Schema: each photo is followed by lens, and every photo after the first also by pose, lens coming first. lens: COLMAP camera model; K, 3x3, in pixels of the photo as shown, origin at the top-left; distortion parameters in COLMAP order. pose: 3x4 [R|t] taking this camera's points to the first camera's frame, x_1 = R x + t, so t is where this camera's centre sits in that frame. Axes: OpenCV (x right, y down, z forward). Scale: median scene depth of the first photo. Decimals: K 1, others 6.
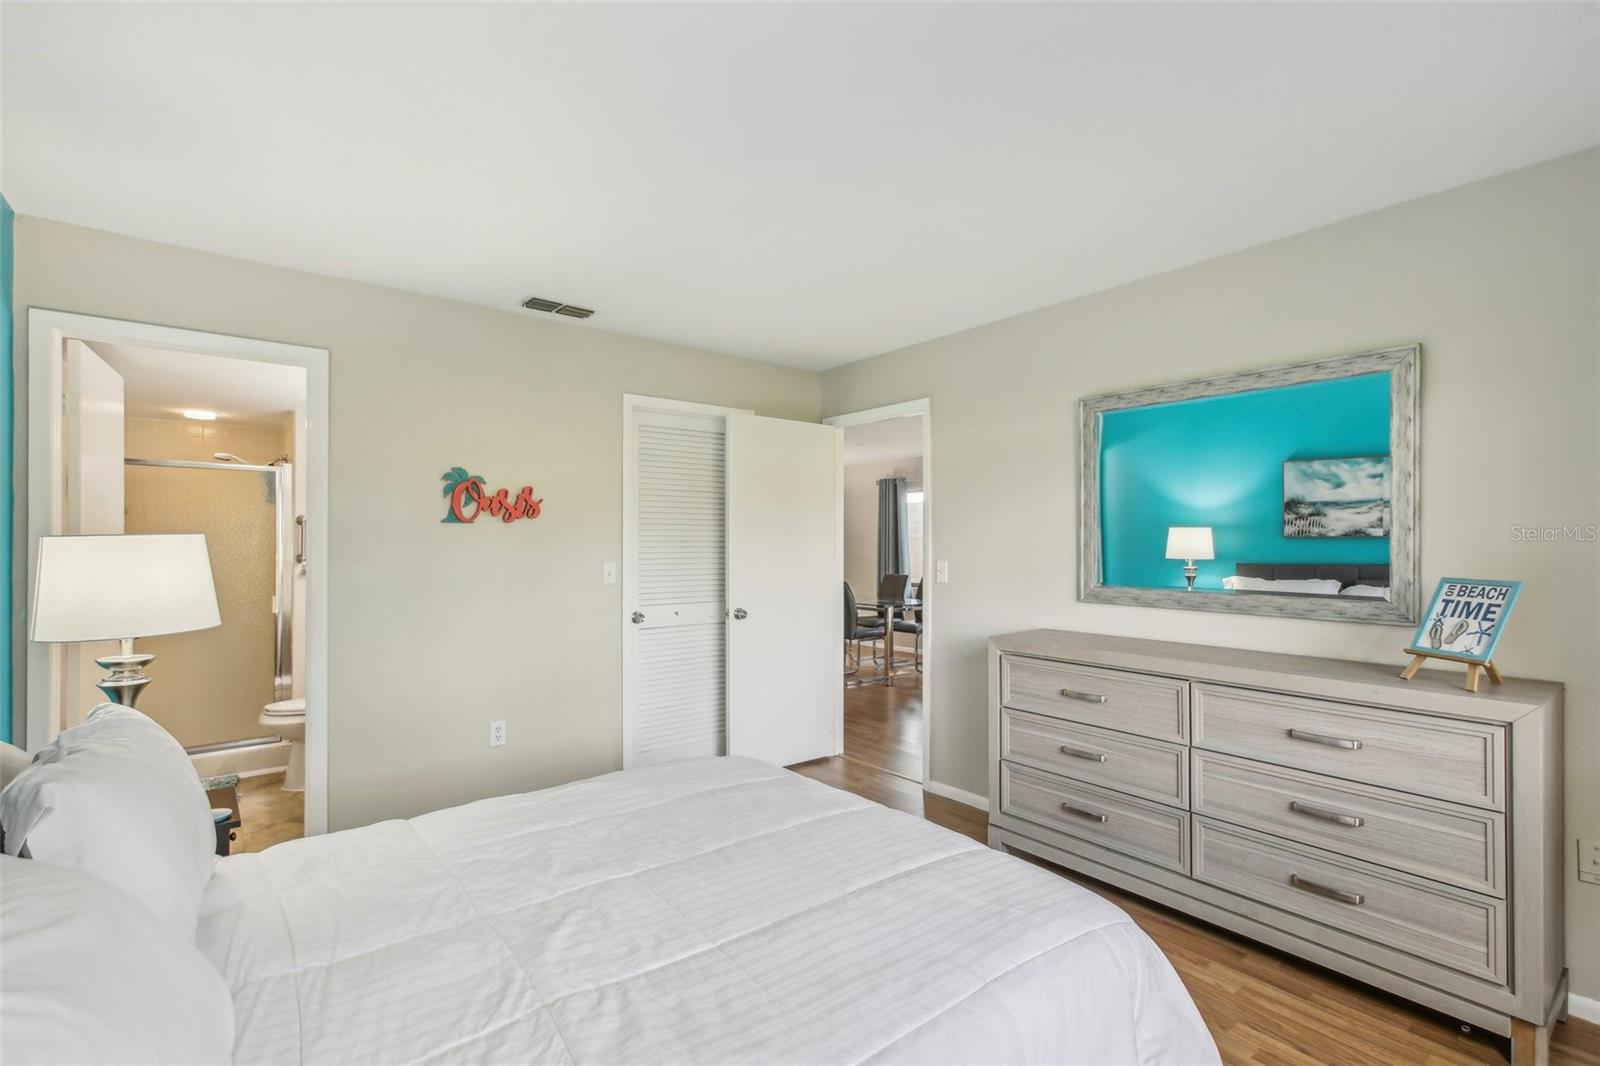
lens RADIAL K [[734.8, 0, 785.6], [0, 734.8, 543.8], [0, 0, 1]] dist [-0.017794, 0.013116]
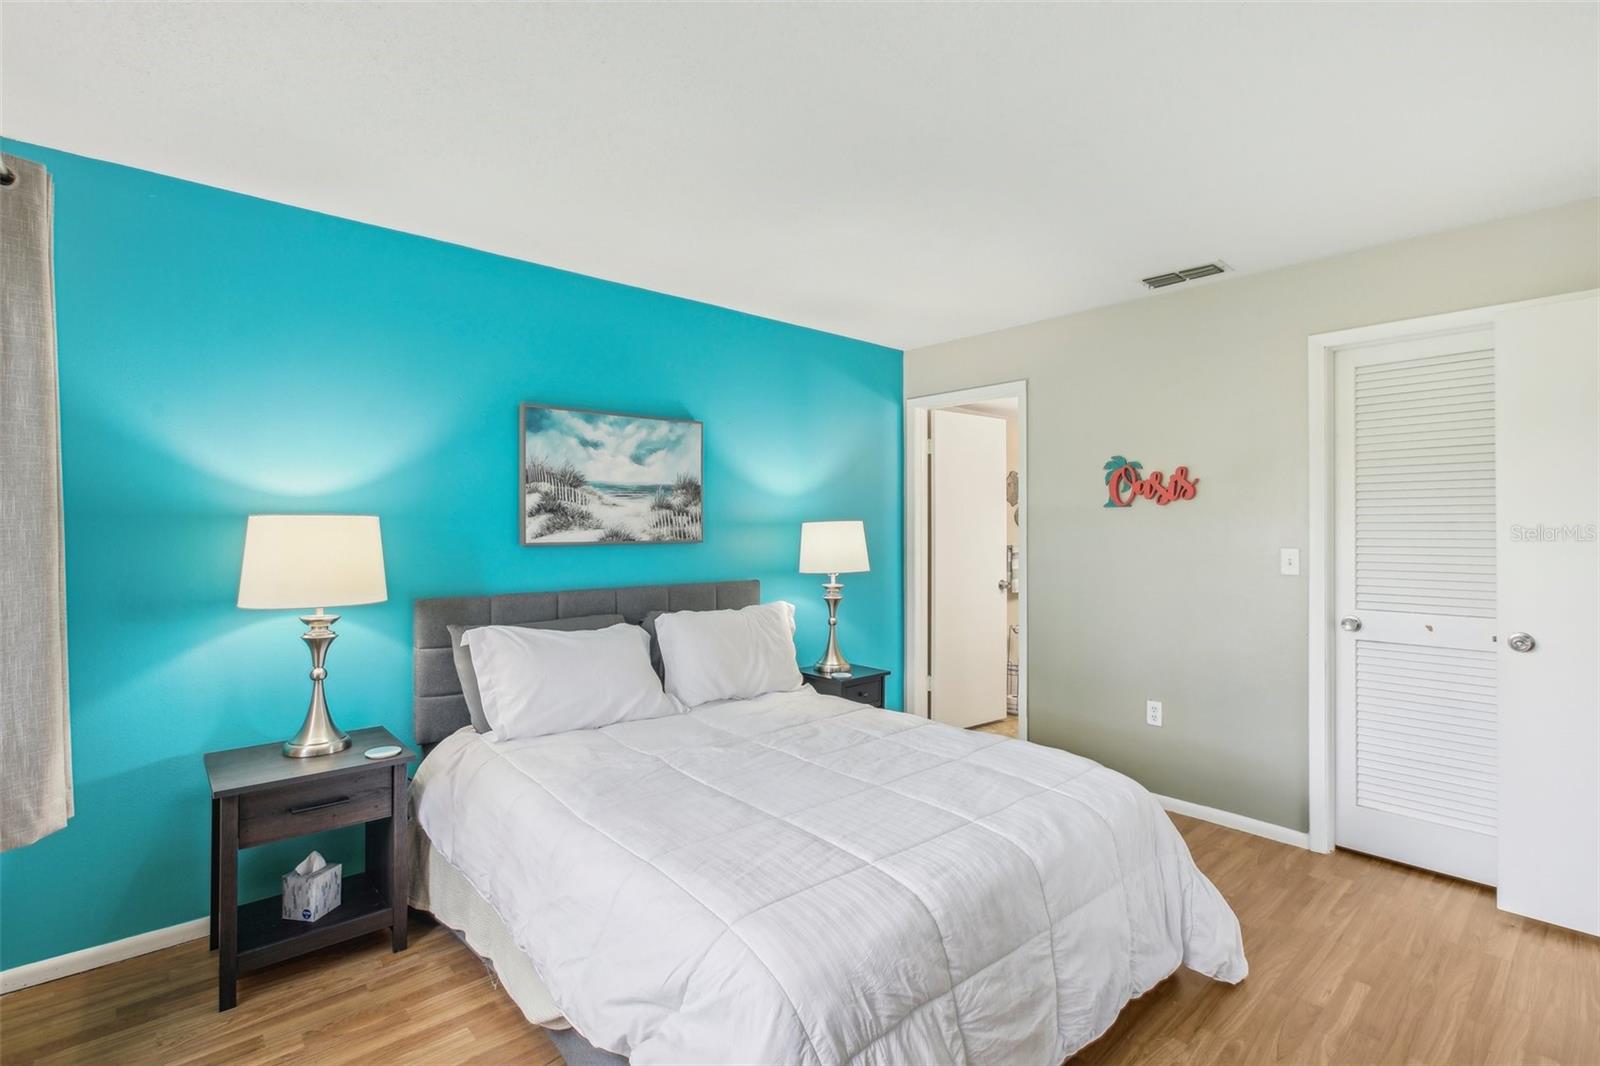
lens RADIAL K [[734.8, 0, 785.9], [0, 734.8, 524.9], [0, 0, 1]] dist [-0.017794, 0.013116]
pose [[0.054130, -0.001416, -0.998533, 0.603695], [0.001340, 0.999998, -0.001345, -0.001262], [0.998533, -0.001266, 0.054132, 0.443917]]
